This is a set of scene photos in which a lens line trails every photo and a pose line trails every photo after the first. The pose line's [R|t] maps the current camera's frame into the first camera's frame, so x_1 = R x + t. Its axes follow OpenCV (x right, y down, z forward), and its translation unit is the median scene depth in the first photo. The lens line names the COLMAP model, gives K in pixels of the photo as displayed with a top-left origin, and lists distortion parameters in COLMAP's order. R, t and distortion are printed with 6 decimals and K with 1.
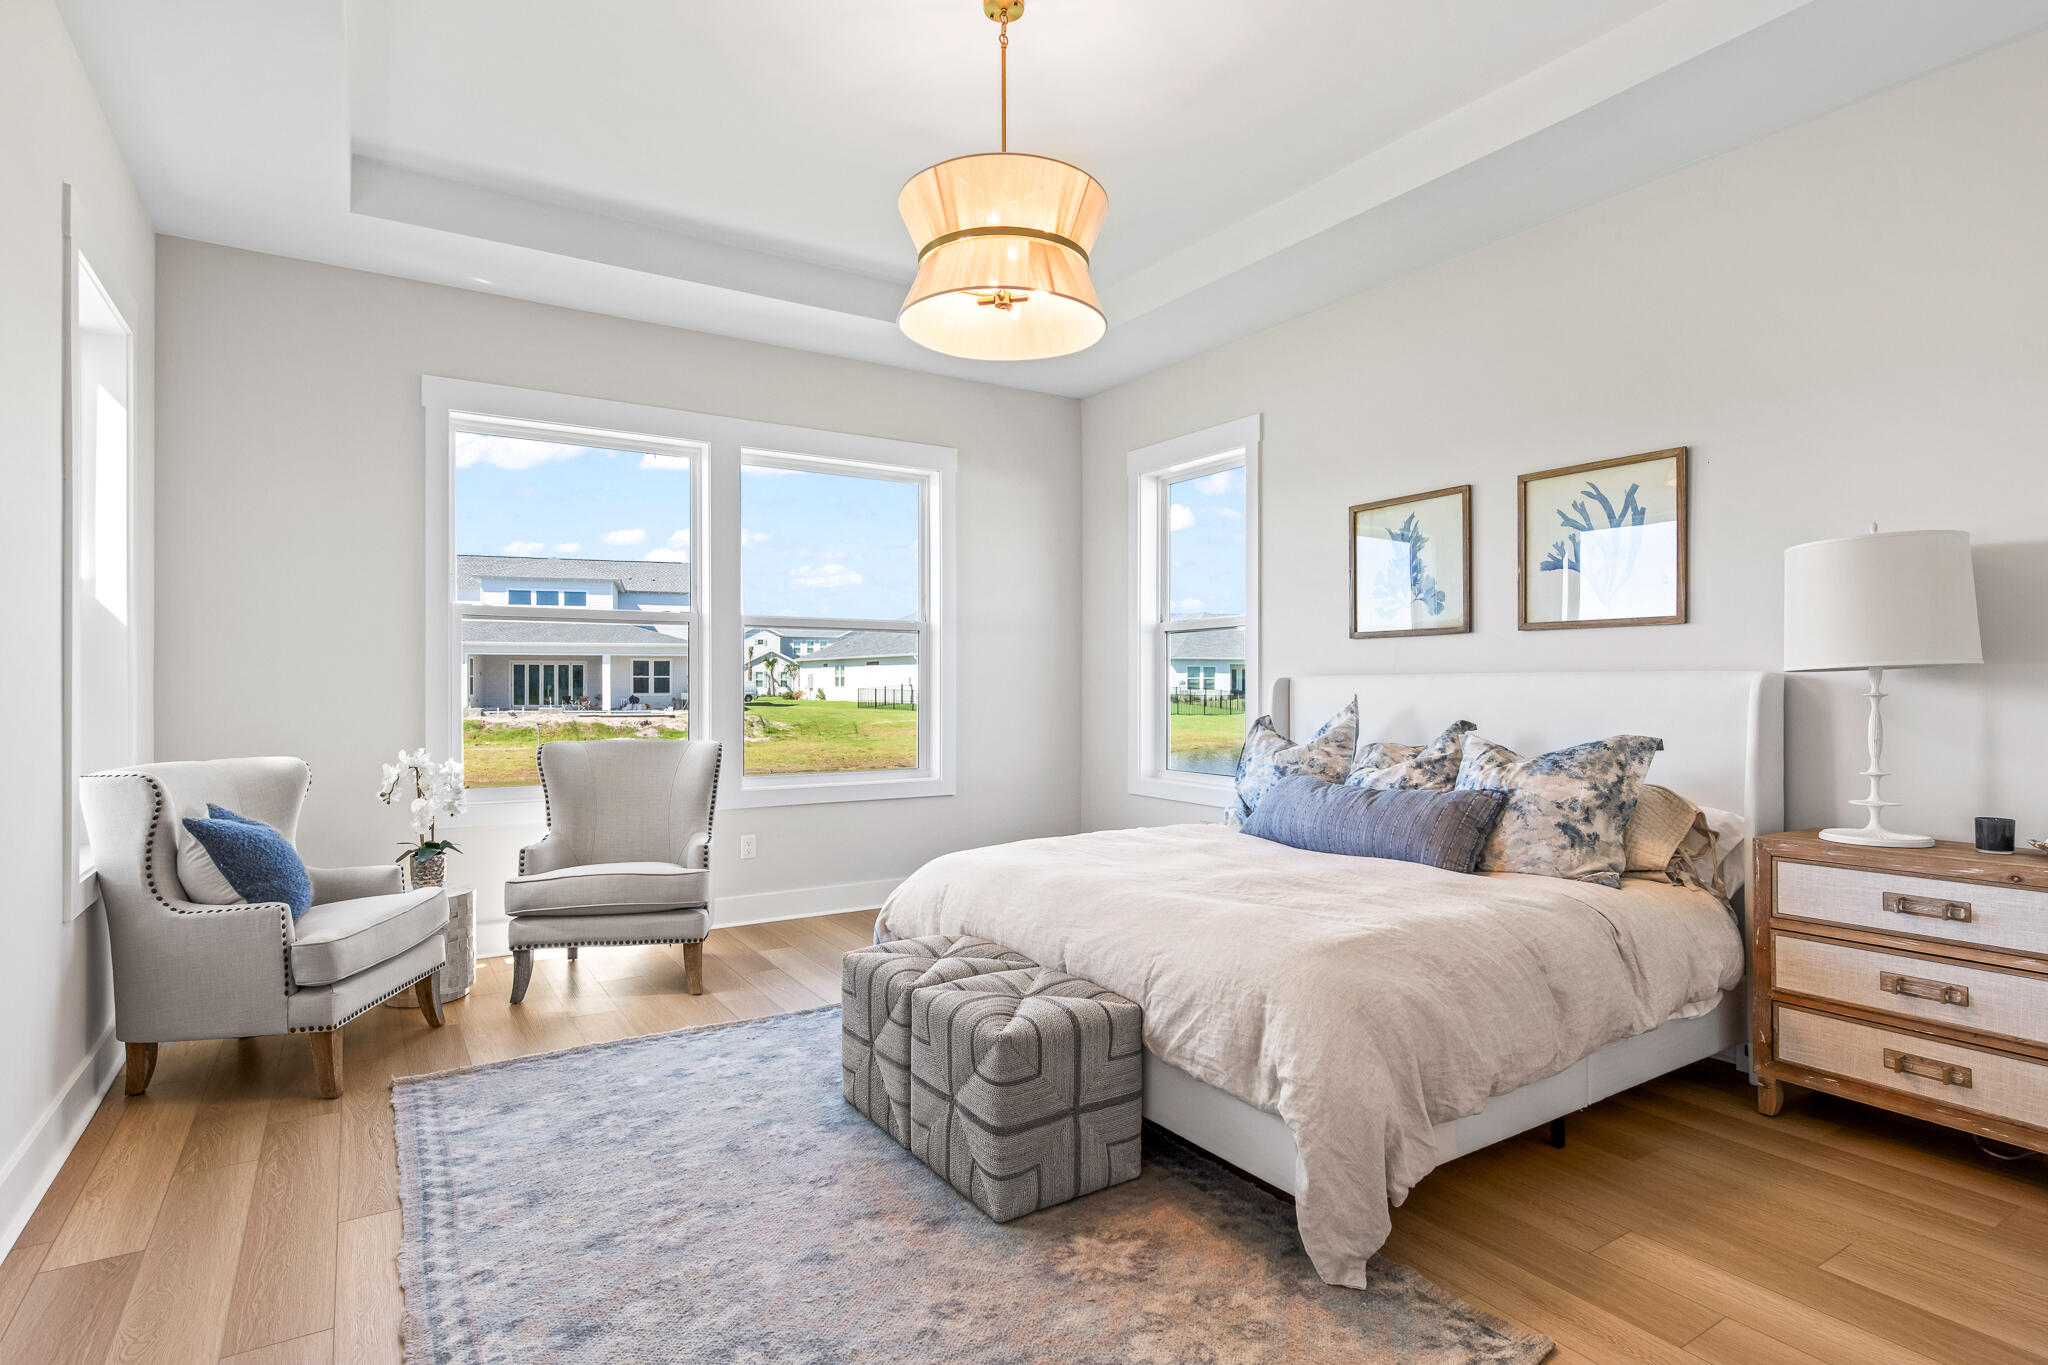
lens RADIAL K [[1094.2, 0, 1007.4], [0, 1094.2, 688.6], [0, 0, 1]] dist [0.006558, 0.000368]
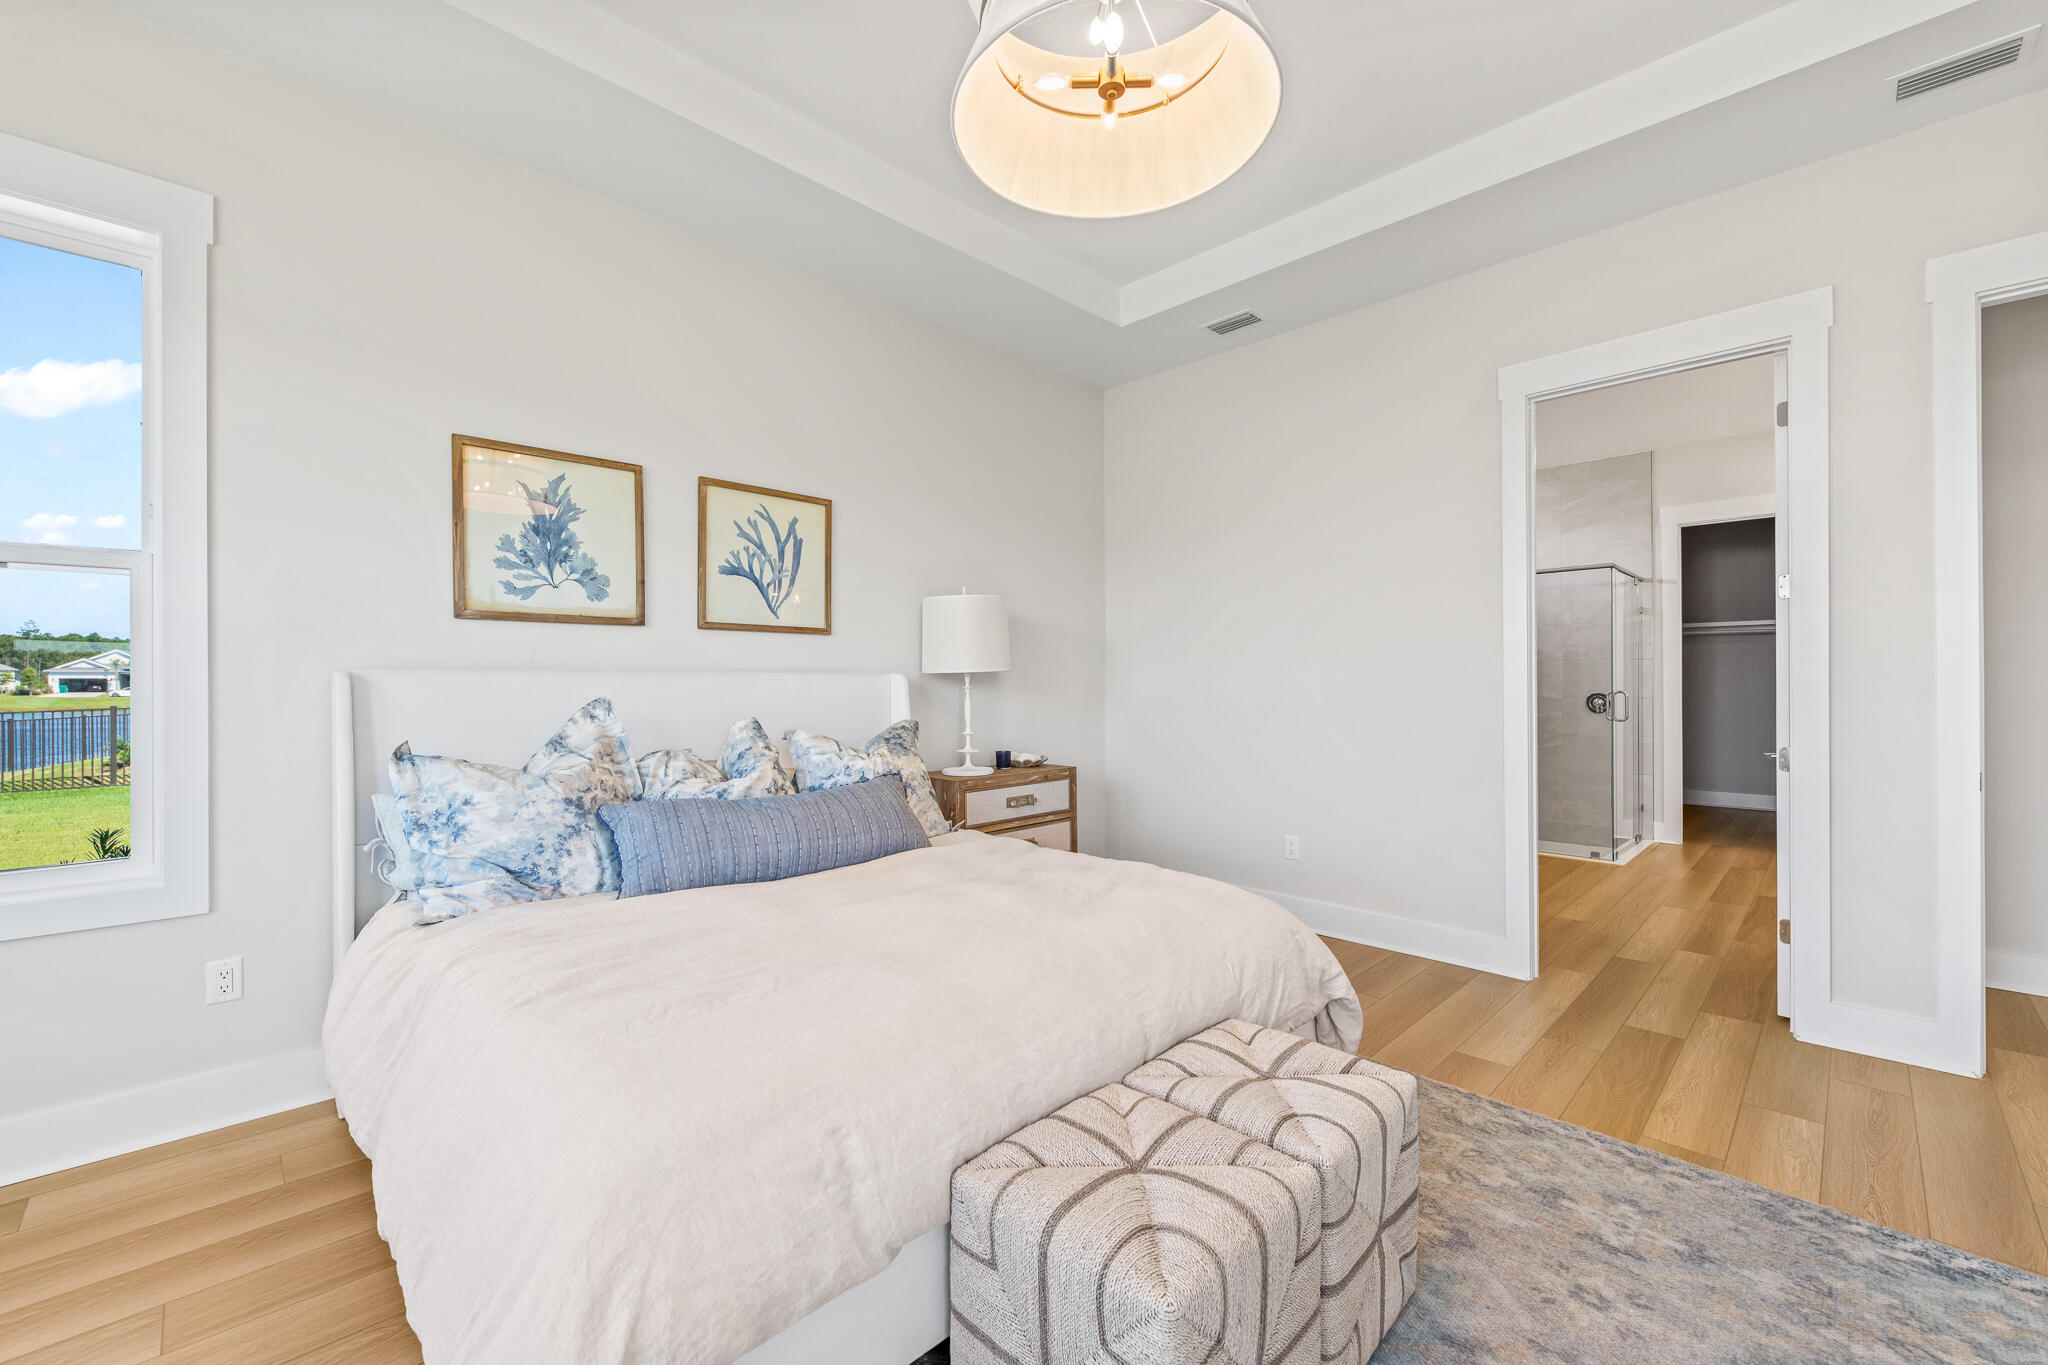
lens RADIAL K [[854.0, 0, 1015.2], [0, 854.0, 686.4], [0, 0, 1]] dist [0.001006, -0.000376]
pose [[-0.233873, 0.002110, 0.972265, -0.371375], [0.007016, 0.999975, -0.000482, 0.002617], [-0.972242, 0.006709, -0.233882, 0.907538]]
